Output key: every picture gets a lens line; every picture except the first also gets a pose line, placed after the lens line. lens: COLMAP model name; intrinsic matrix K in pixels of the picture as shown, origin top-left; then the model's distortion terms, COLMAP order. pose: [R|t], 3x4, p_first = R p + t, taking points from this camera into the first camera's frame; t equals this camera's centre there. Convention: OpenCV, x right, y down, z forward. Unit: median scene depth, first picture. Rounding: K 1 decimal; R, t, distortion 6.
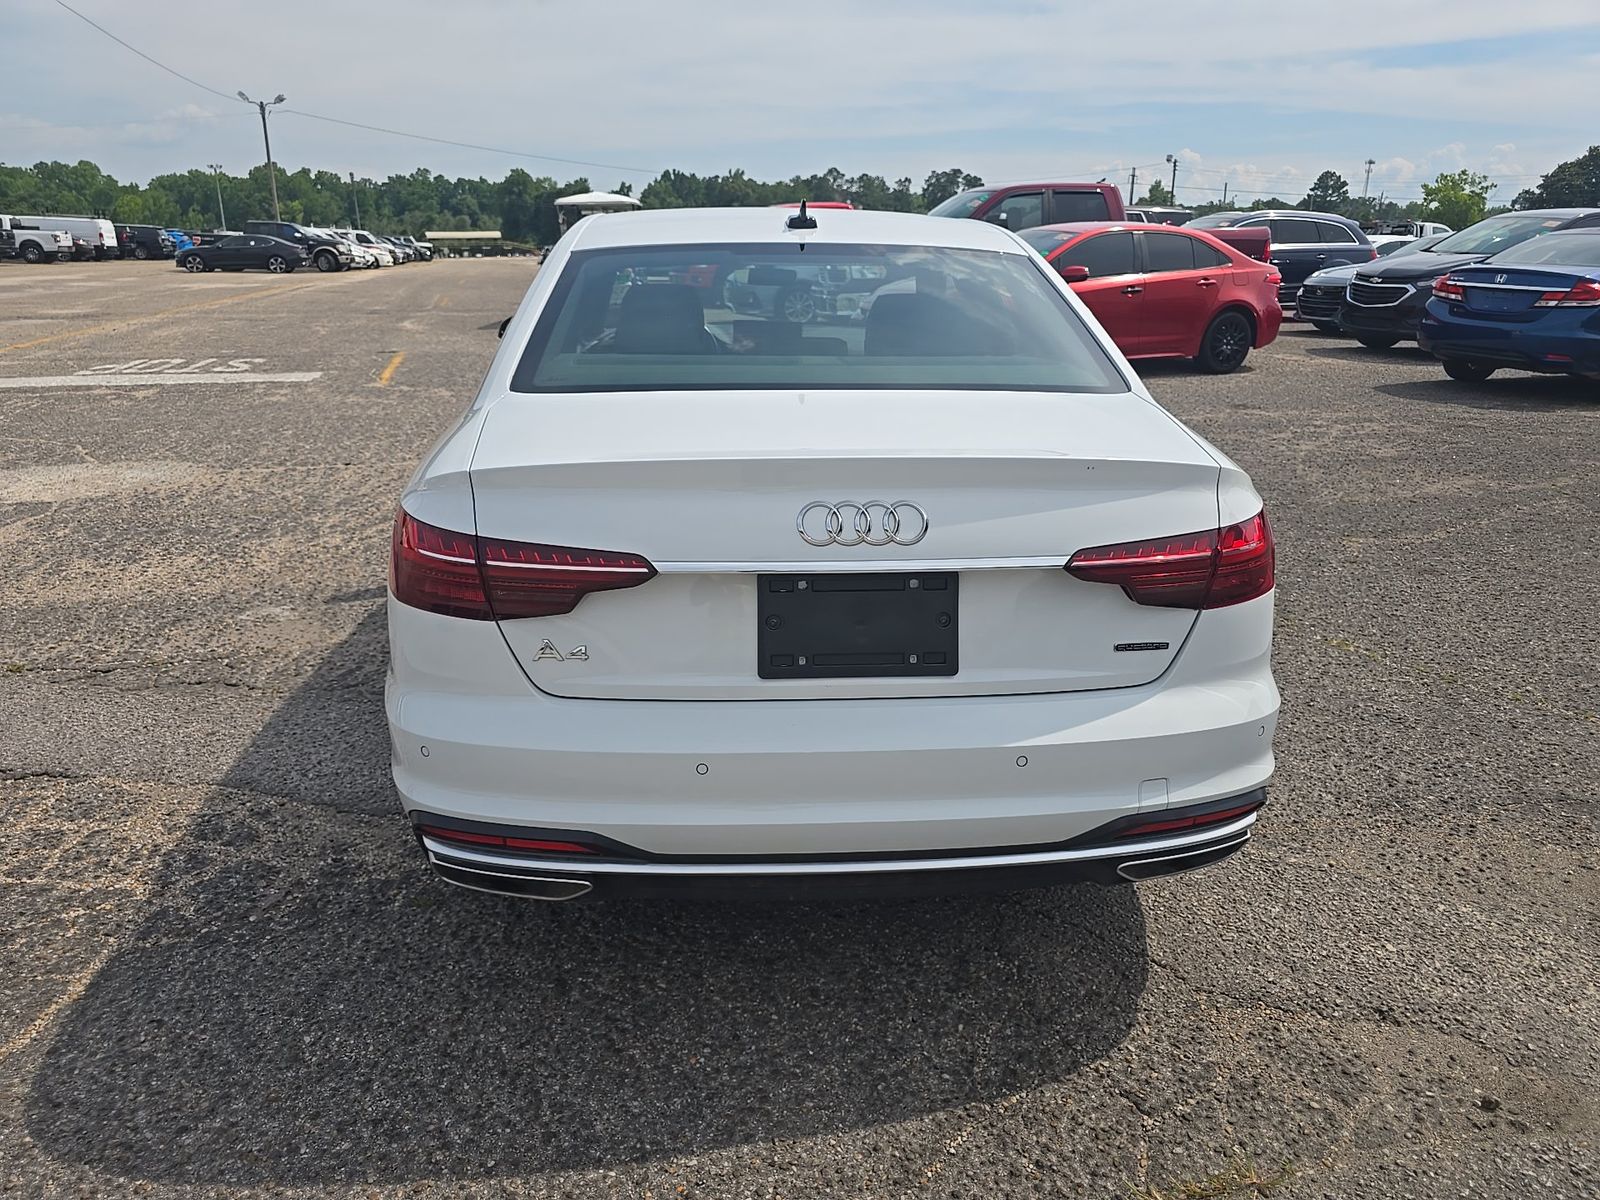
lens RADIAL K [[1109.0, 0, 800.0], [0, 1109.0, 600.0], [0, 0, 1]] dist [0.008300, -0.027651]
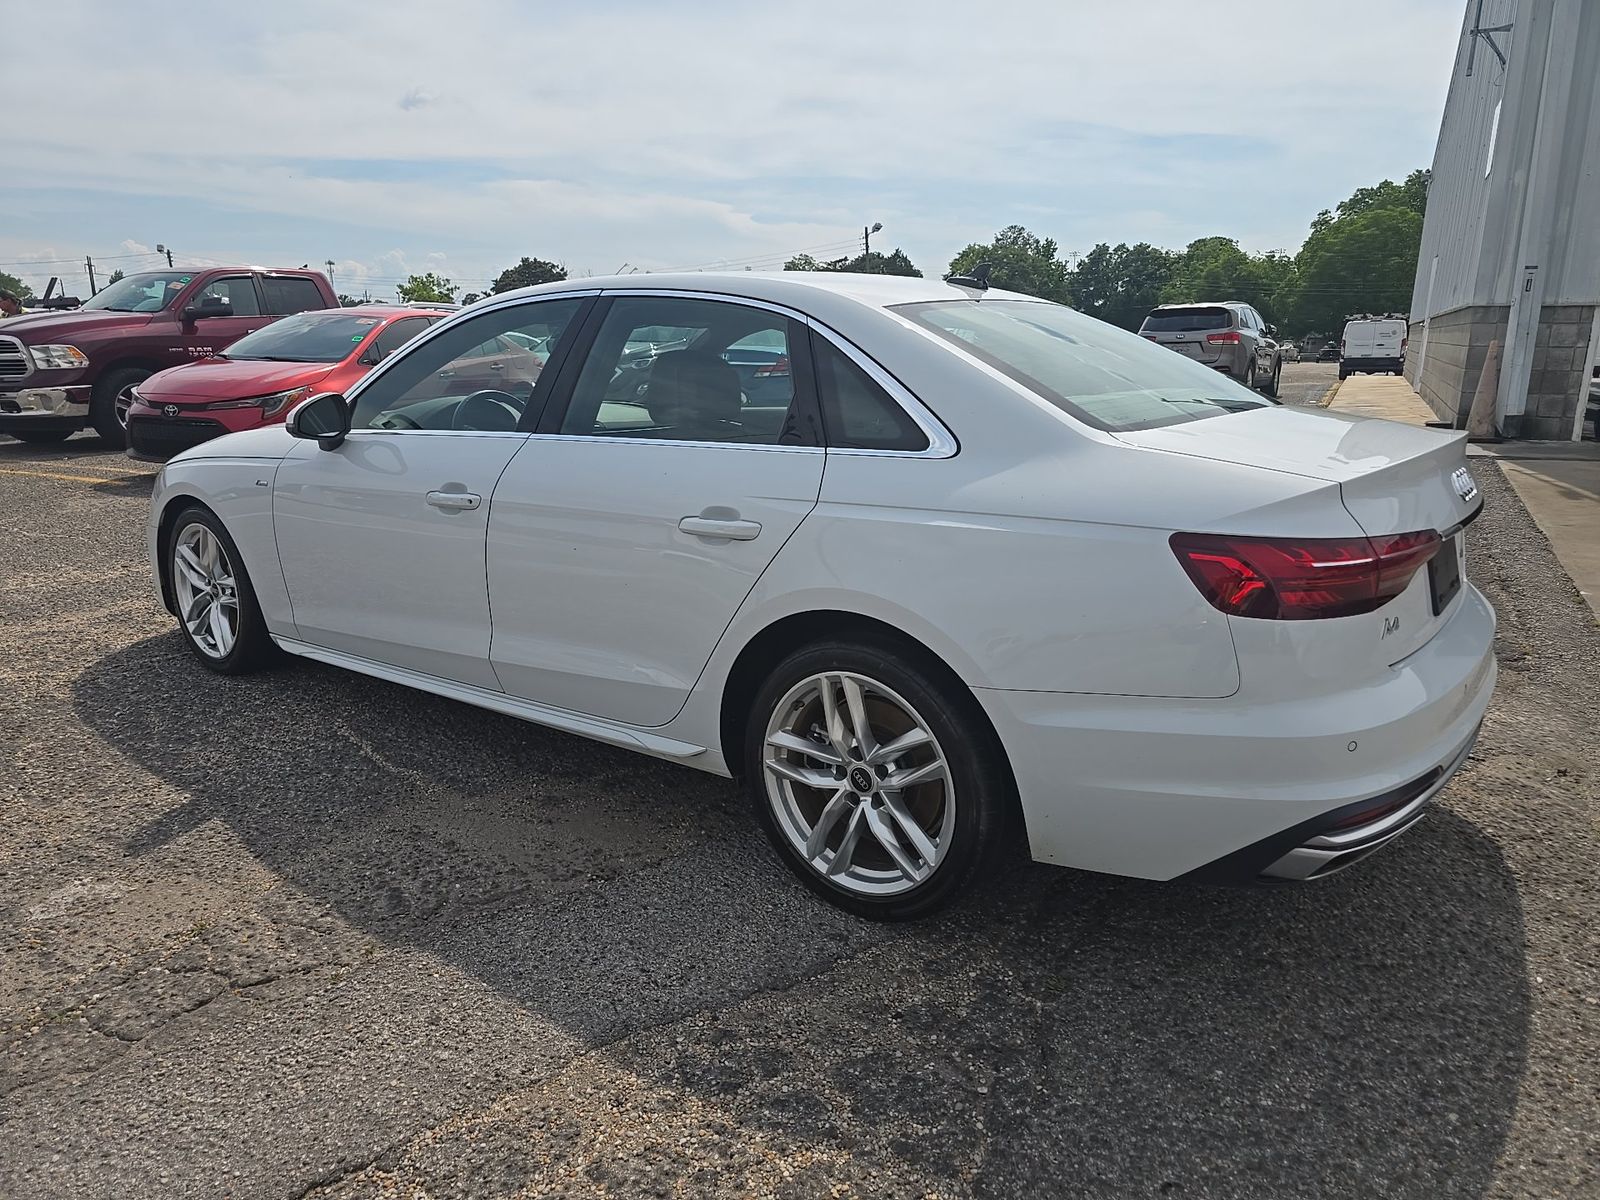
lens RADIAL K [[1109.0, 0, 800.0], [0, 1109.0, 600.0], [0, 0, 1]] dist [0.008300, -0.027651]
pose [[0.656615, -0.169601, 0.734909, -0.073297], [0.228089, 0.973417, 0.020855, -0.006980], [-0.718910, 0.153931, 0.677845, 0.032488]]
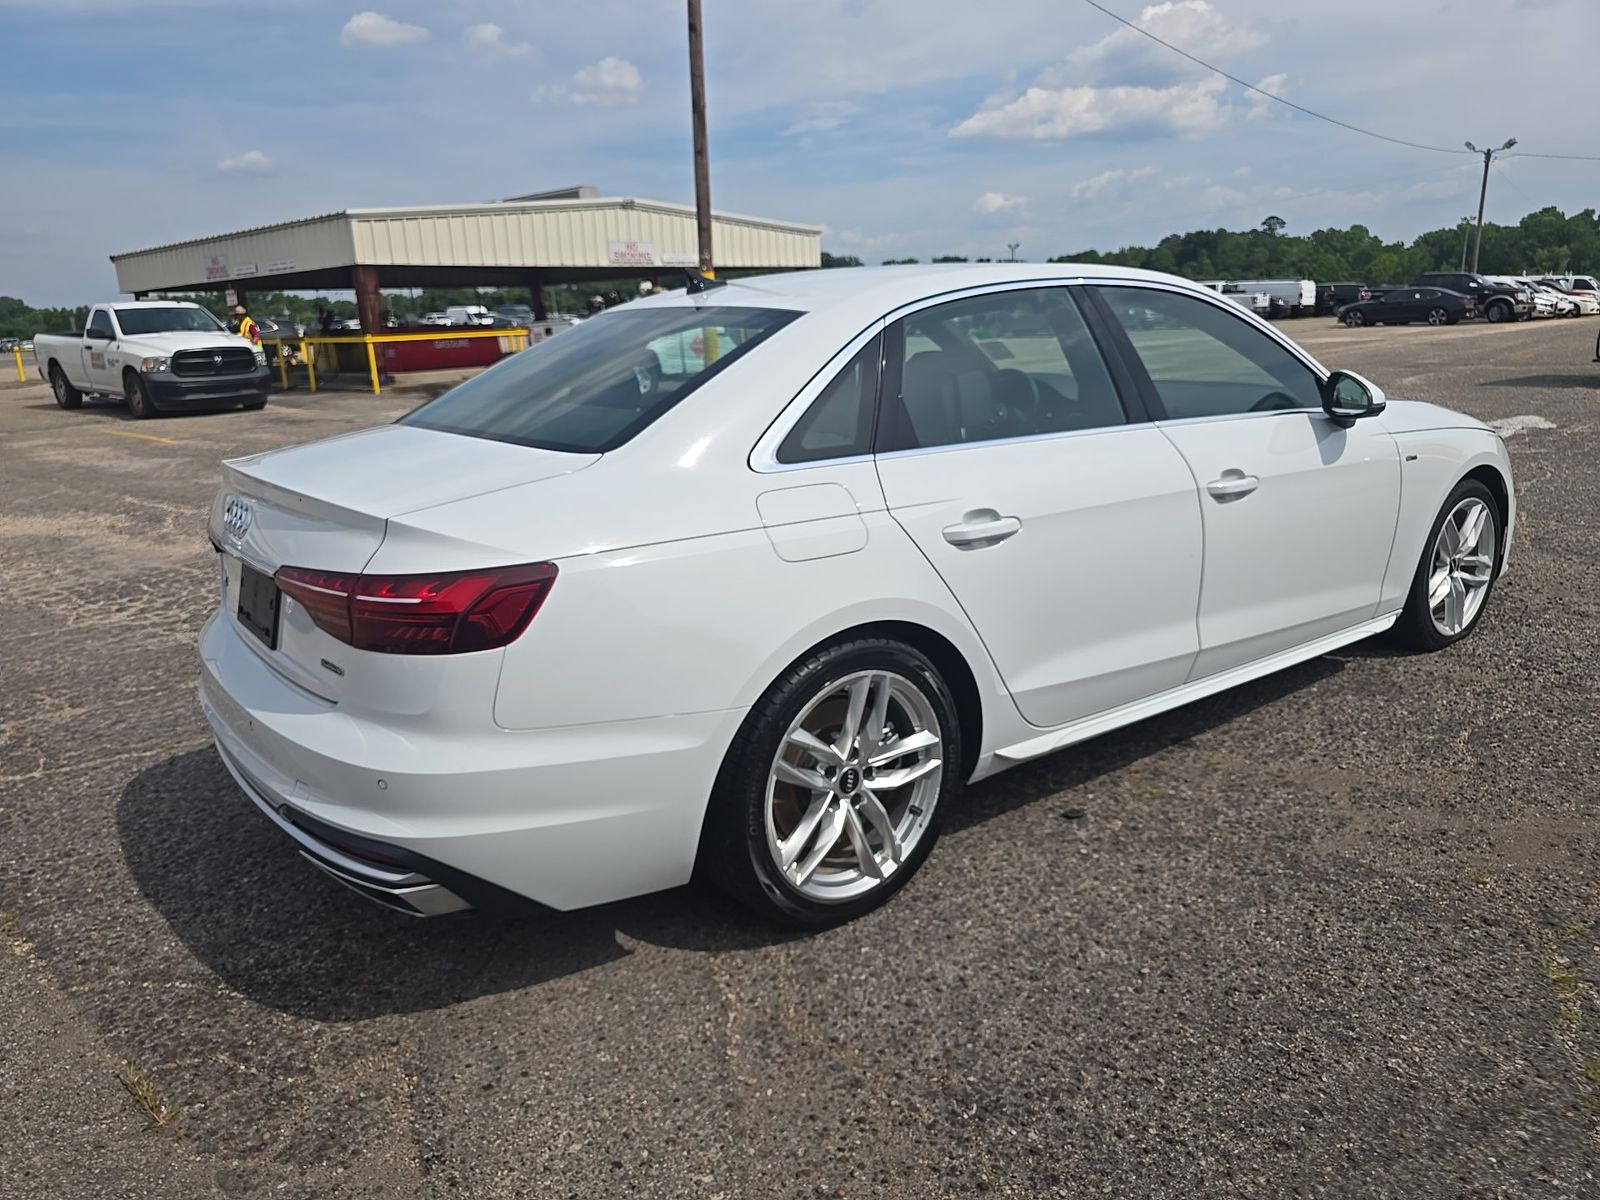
lens RADIAL K [[1109.0, 0, 800.0], [0, 1109.0, 600.0], [0, 0, 1]] dist [0.008300, -0.027651]
pose [[0.524322, 0.172347, -0.833896, 0.076963], [-0.209884, 0.975246, 0.069593, -0.010508], [0.825249, 0.138533, 0.547516, 0.040305]]
